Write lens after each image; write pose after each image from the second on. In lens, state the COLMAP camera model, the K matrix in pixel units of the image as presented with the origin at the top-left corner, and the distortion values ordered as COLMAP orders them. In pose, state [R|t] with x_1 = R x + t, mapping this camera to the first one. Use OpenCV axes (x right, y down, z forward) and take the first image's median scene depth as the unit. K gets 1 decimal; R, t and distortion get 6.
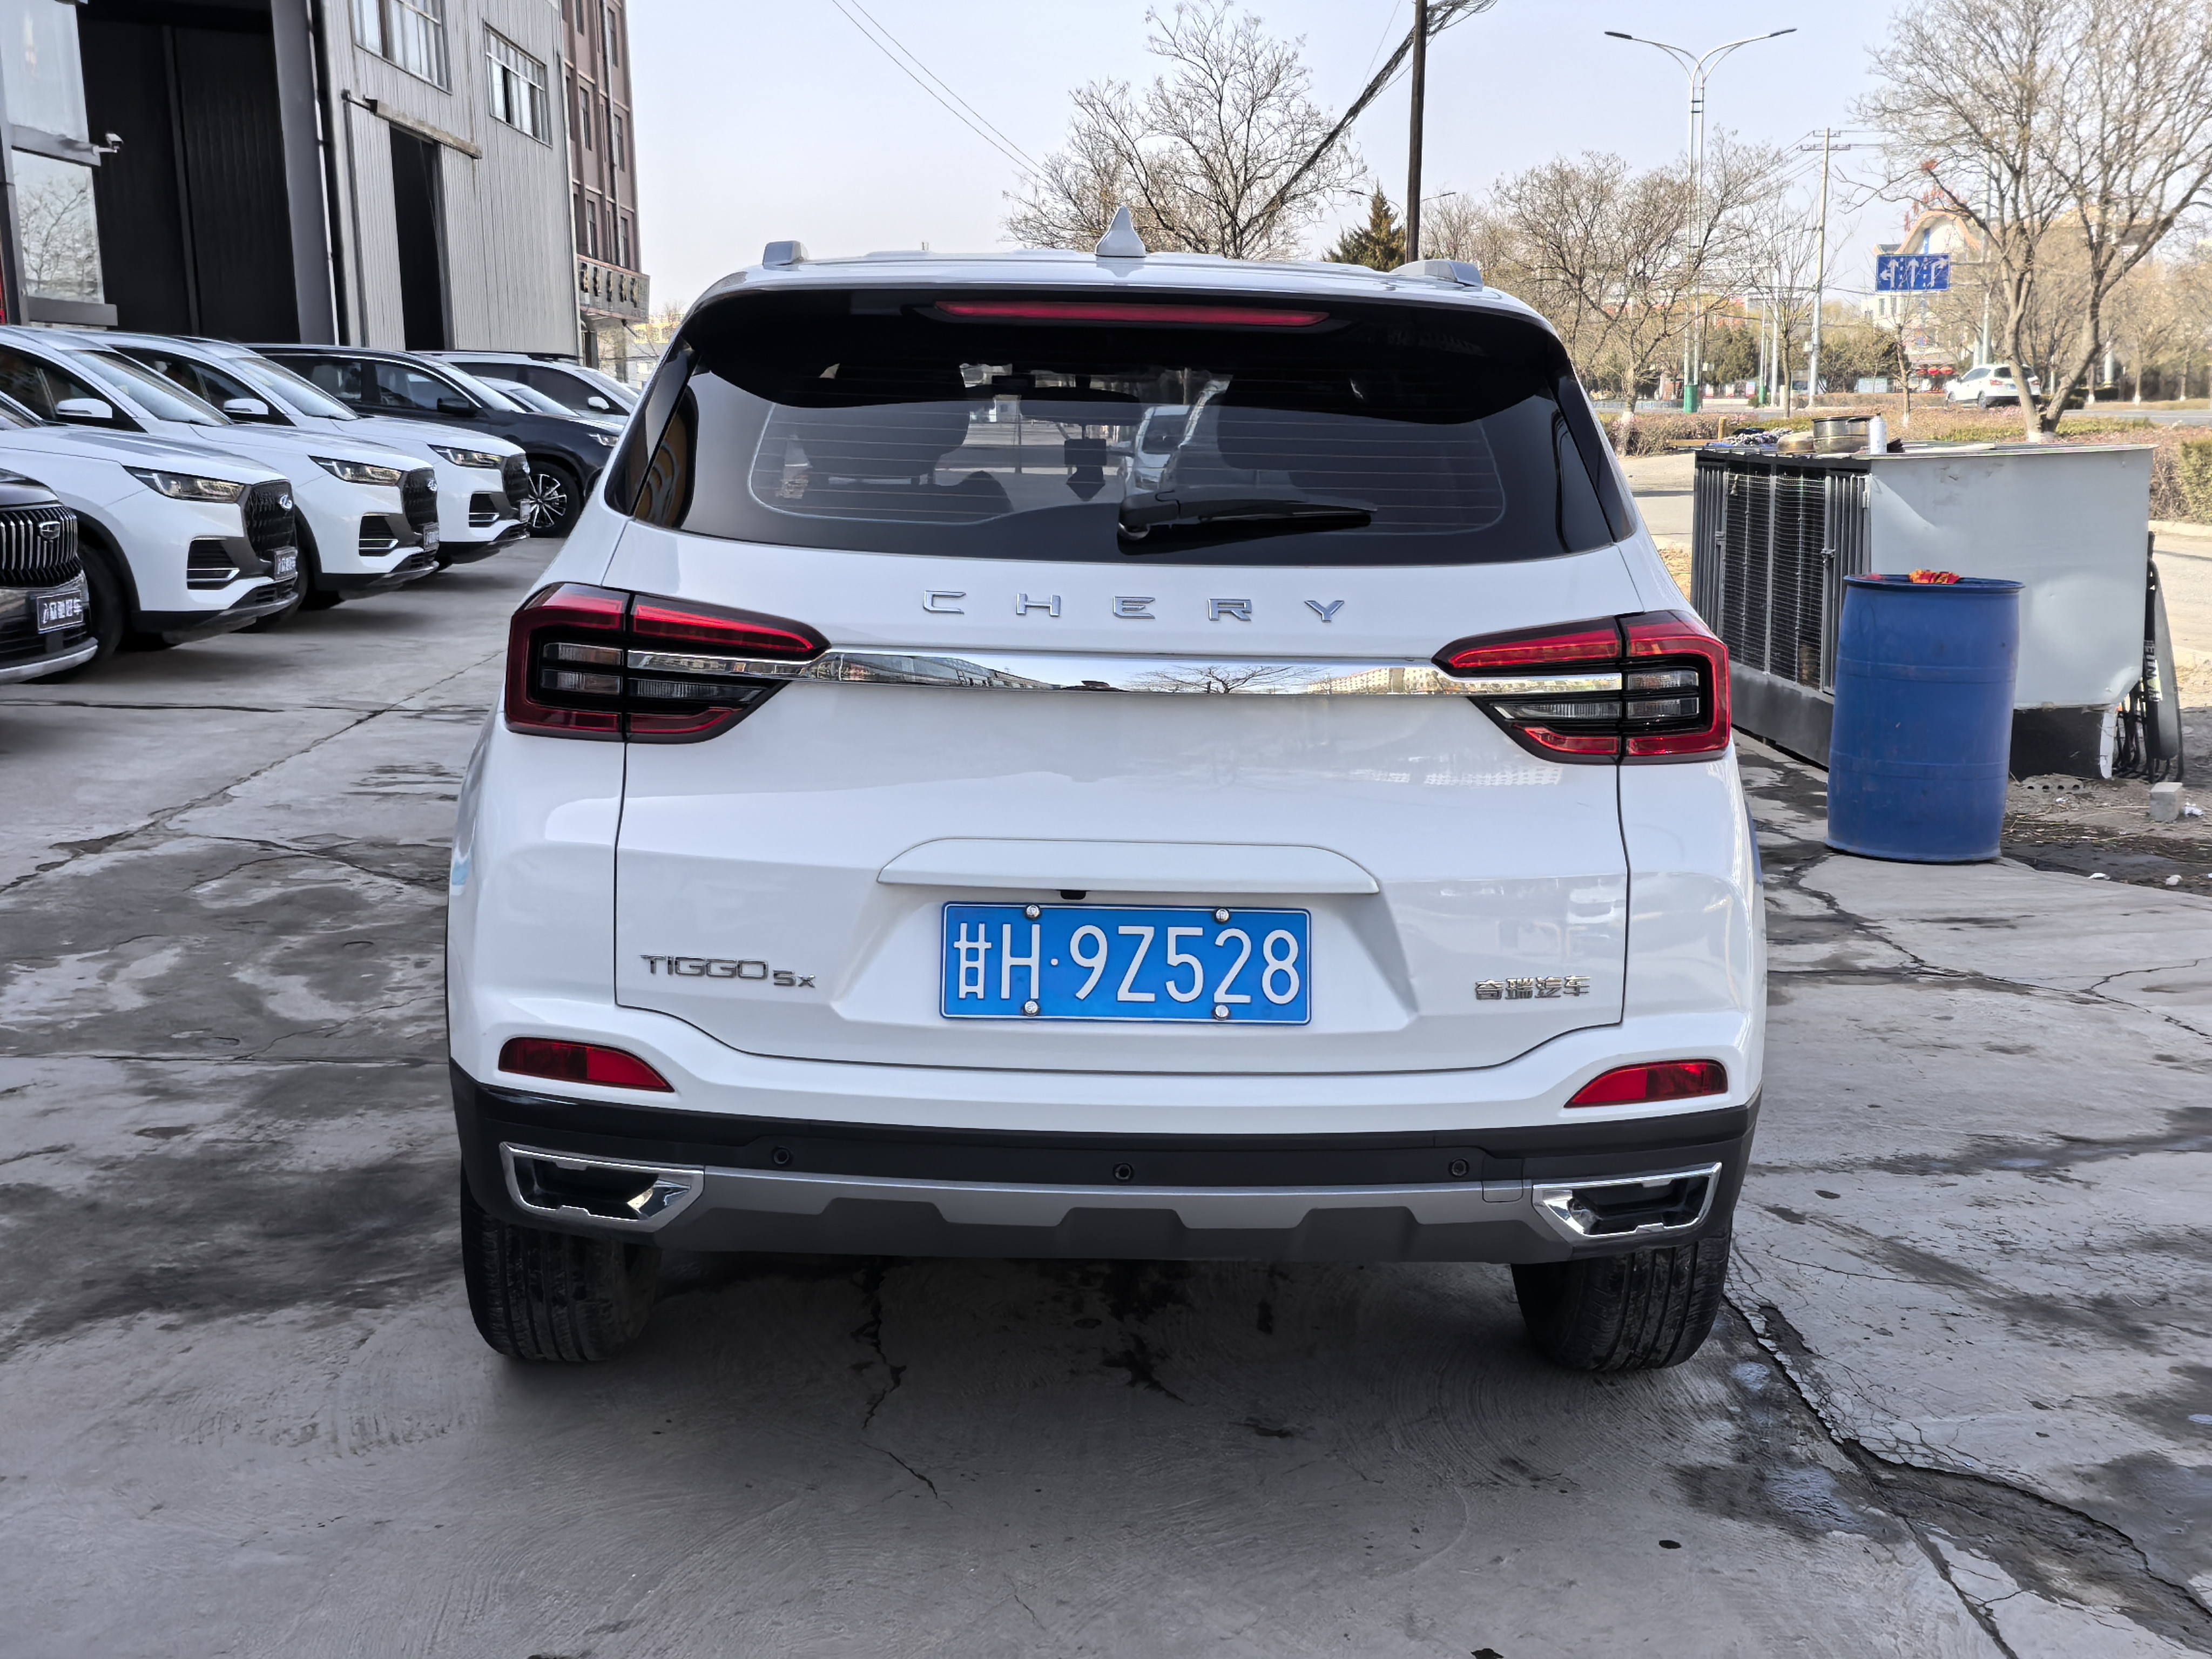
lens RADIAL K [[2564.5, 0, 1105.5], [0, 2564.5, 836.3], [0, 0, 1]] dist [0.064048, 0.000000]
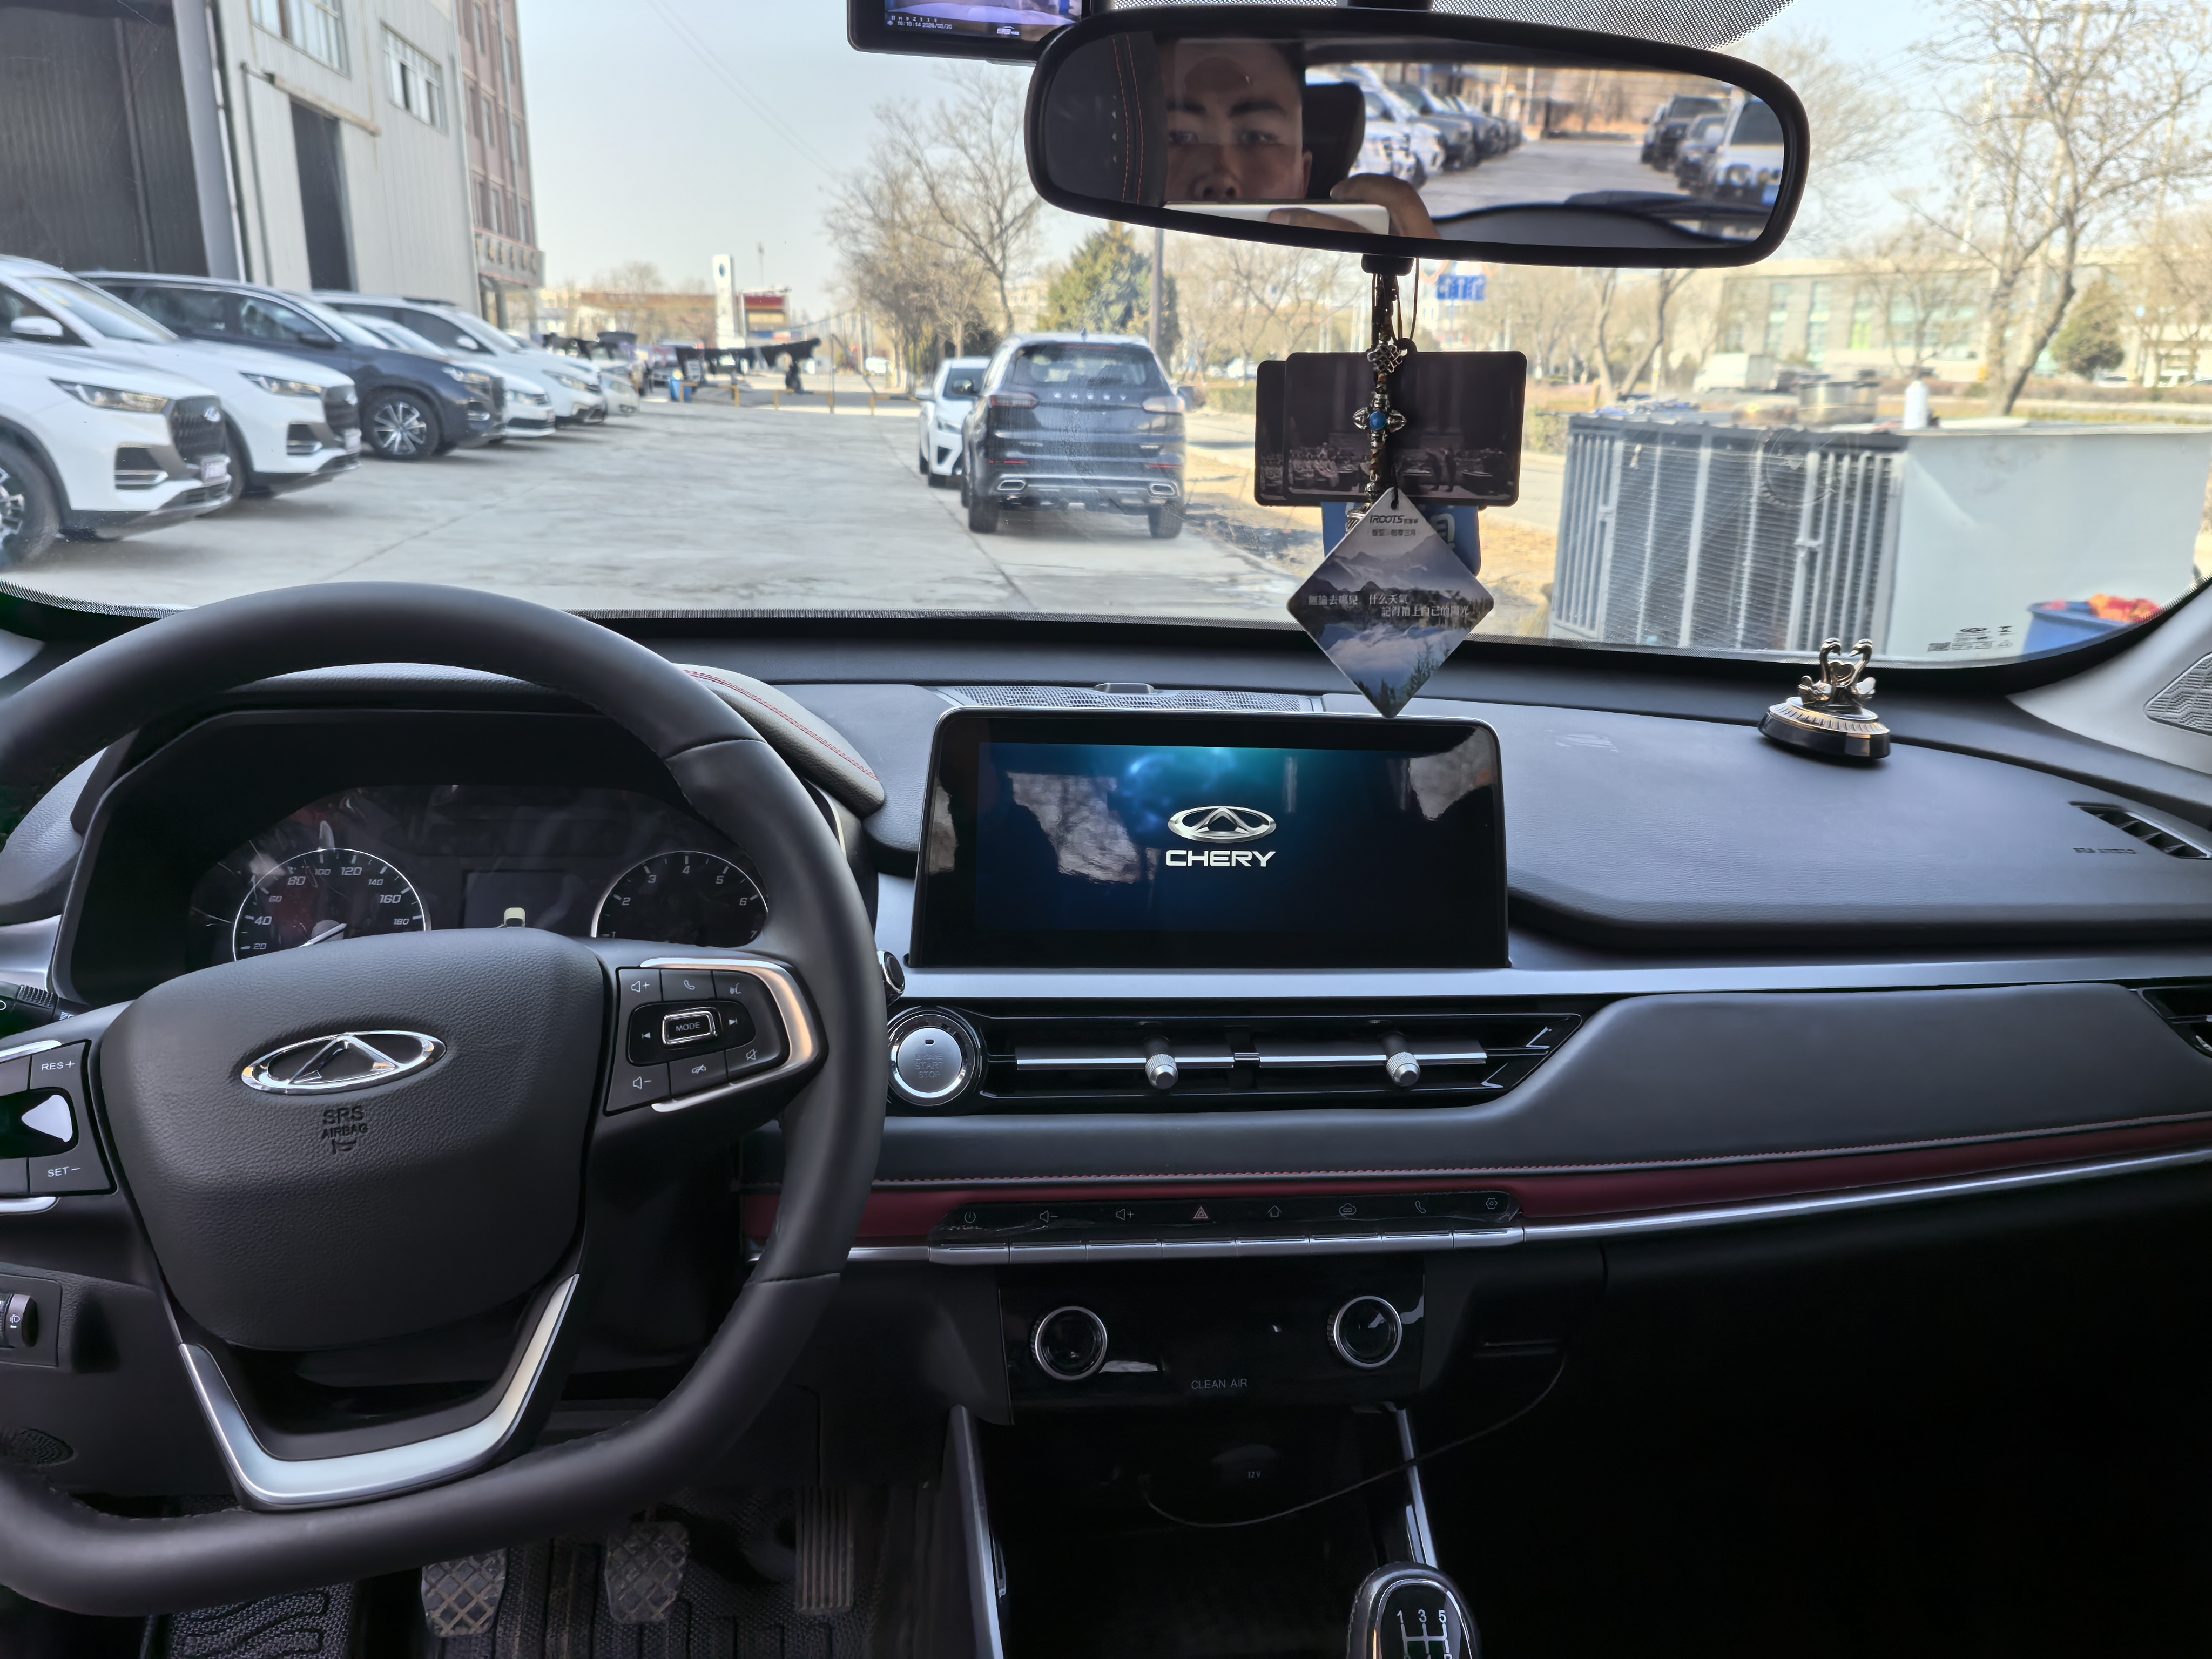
lens RADIAL K [[1732.8, 0, 1110.5], [0, 1732.8, 814.0], [0, 0, 1]] dist [0.067966, -0.030113]
pose [[0.992186, -0.002970, 0.124733, -0.046809], [-0.007531, 0.996468, 0.083635, -0.140599], [-0.124541, -0.083921, 0.988659, 0.927575]]
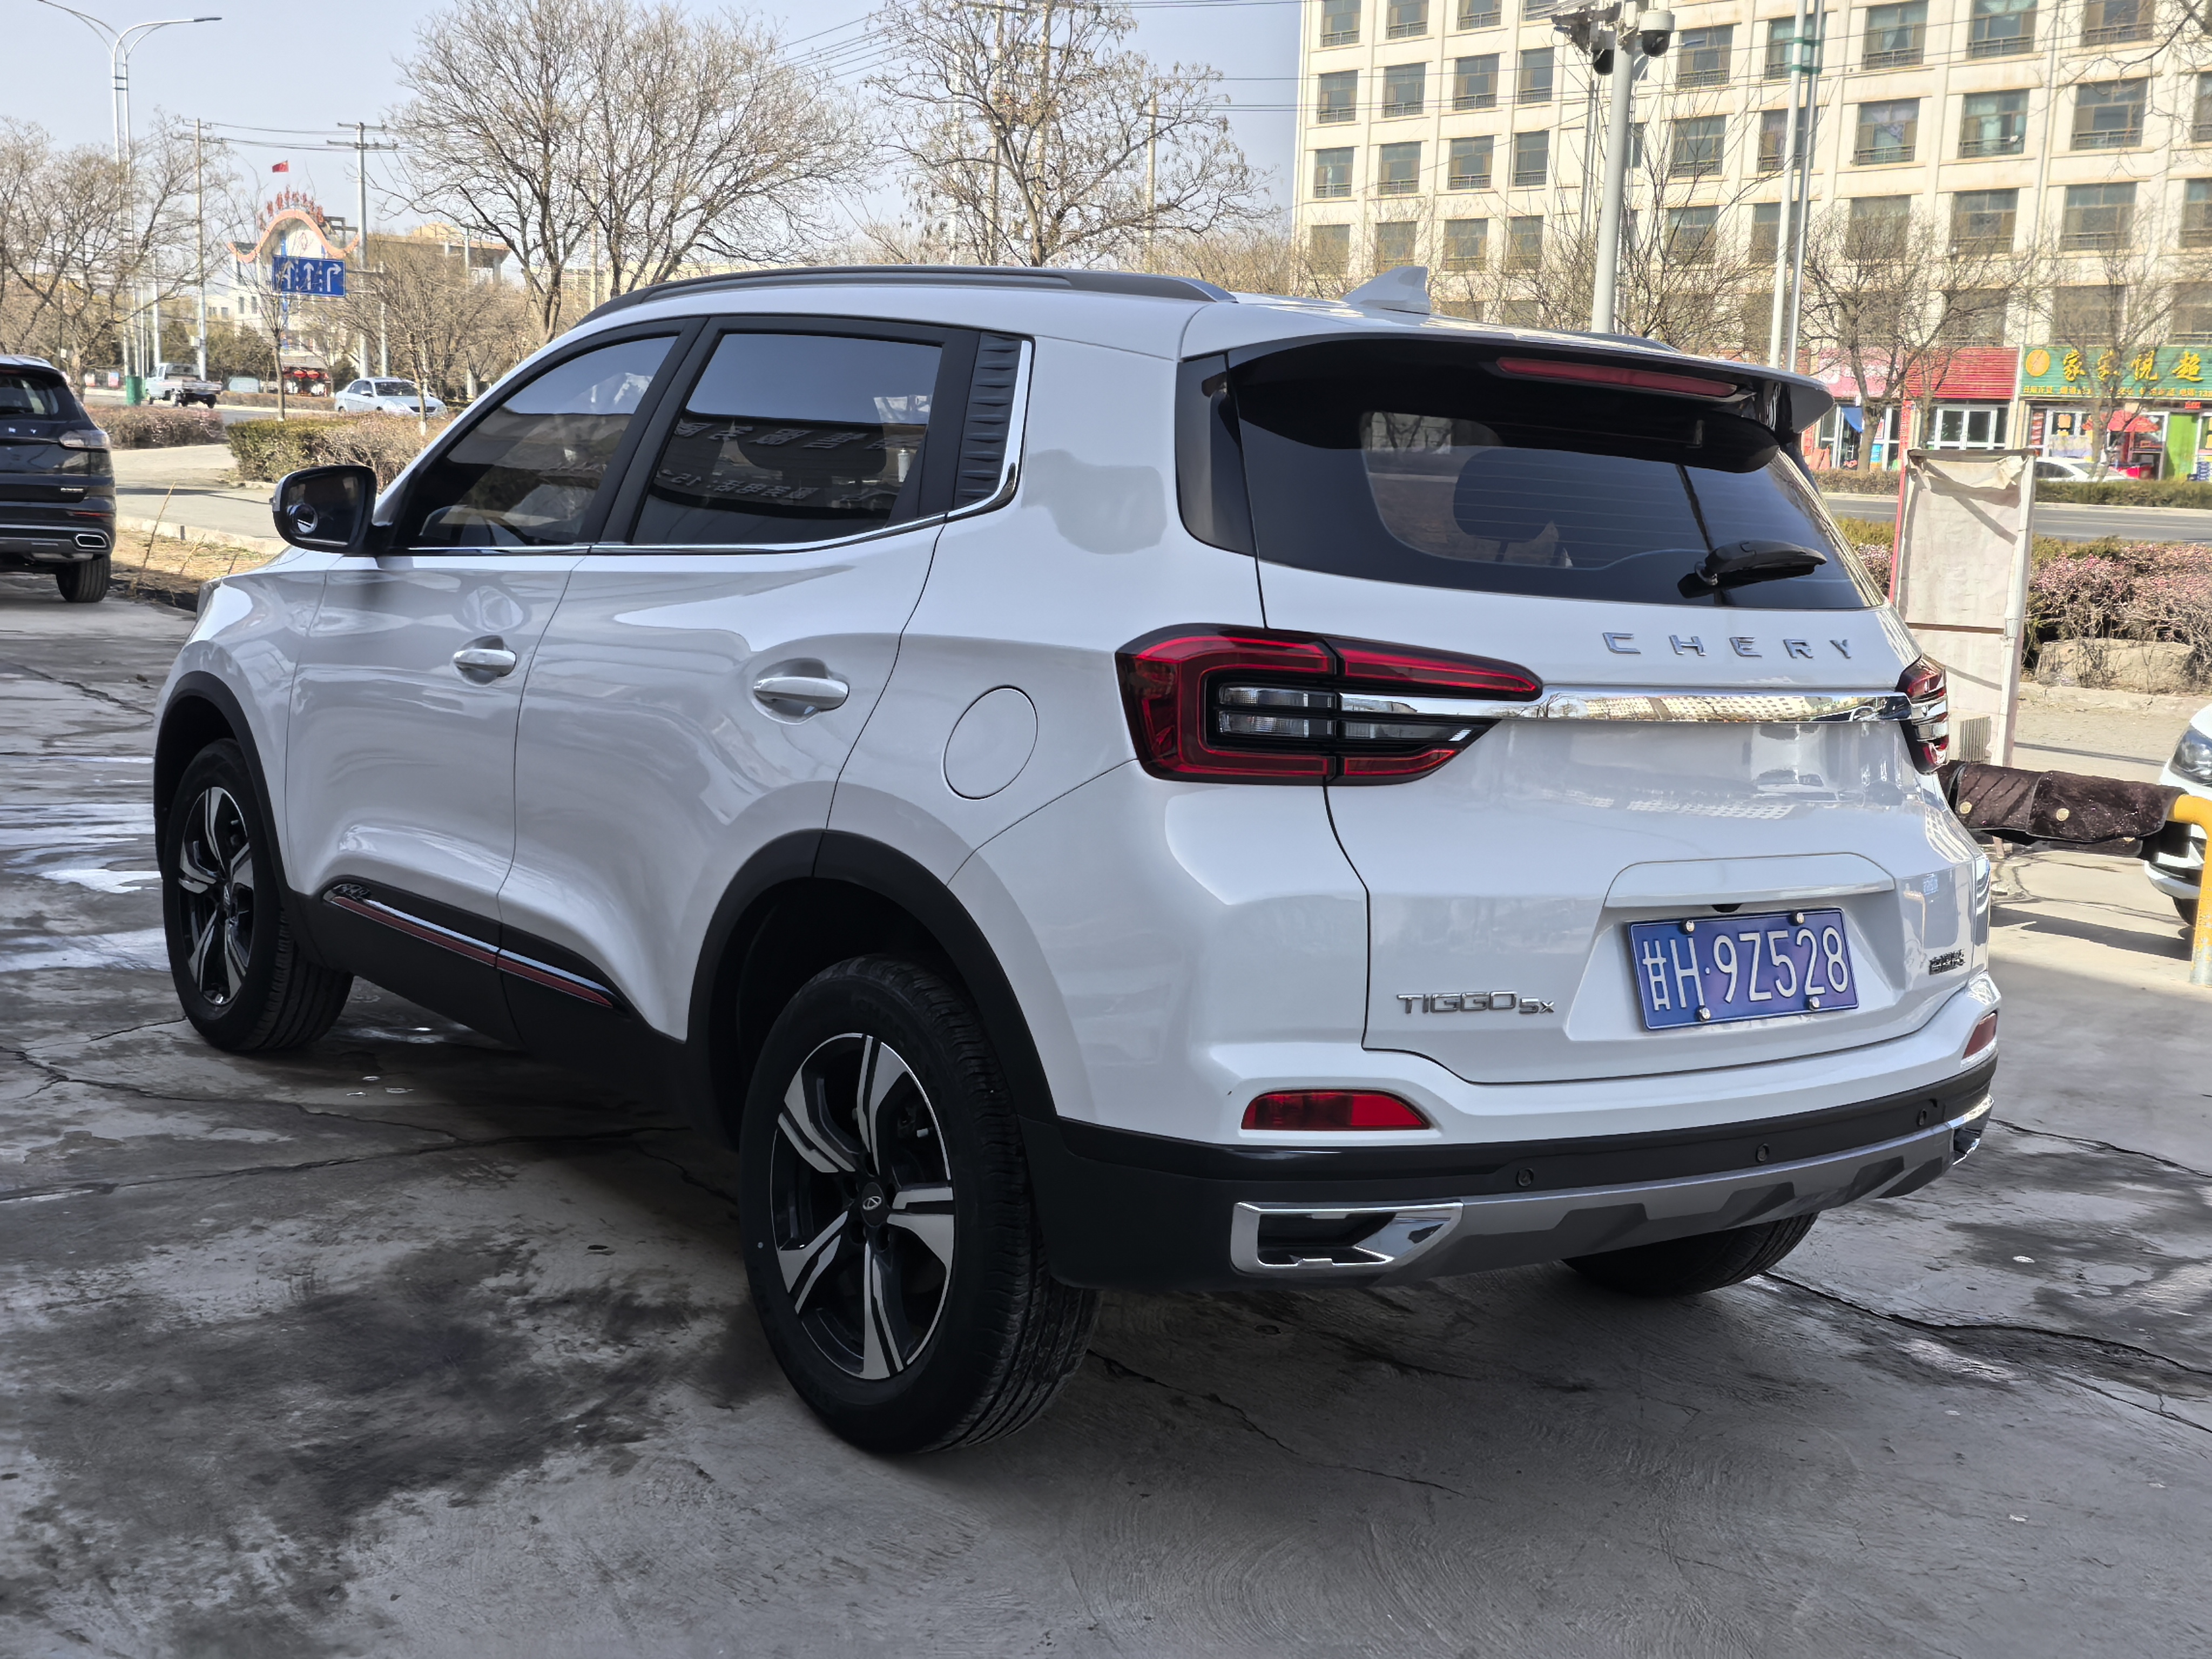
lens RADIAL K [[2564.5, 0, 1109.3], [0, 2564.5, 836.0], [0, 0, 1]] dist [0.064048, 0.000000]
pose [[0.815434, -0.048467, 0.576817, -0.511632], [0.048911, 0.998694, 0.014771, -0.022188], [-0.576780, 0.016168, 0.816739, 0.147092]]
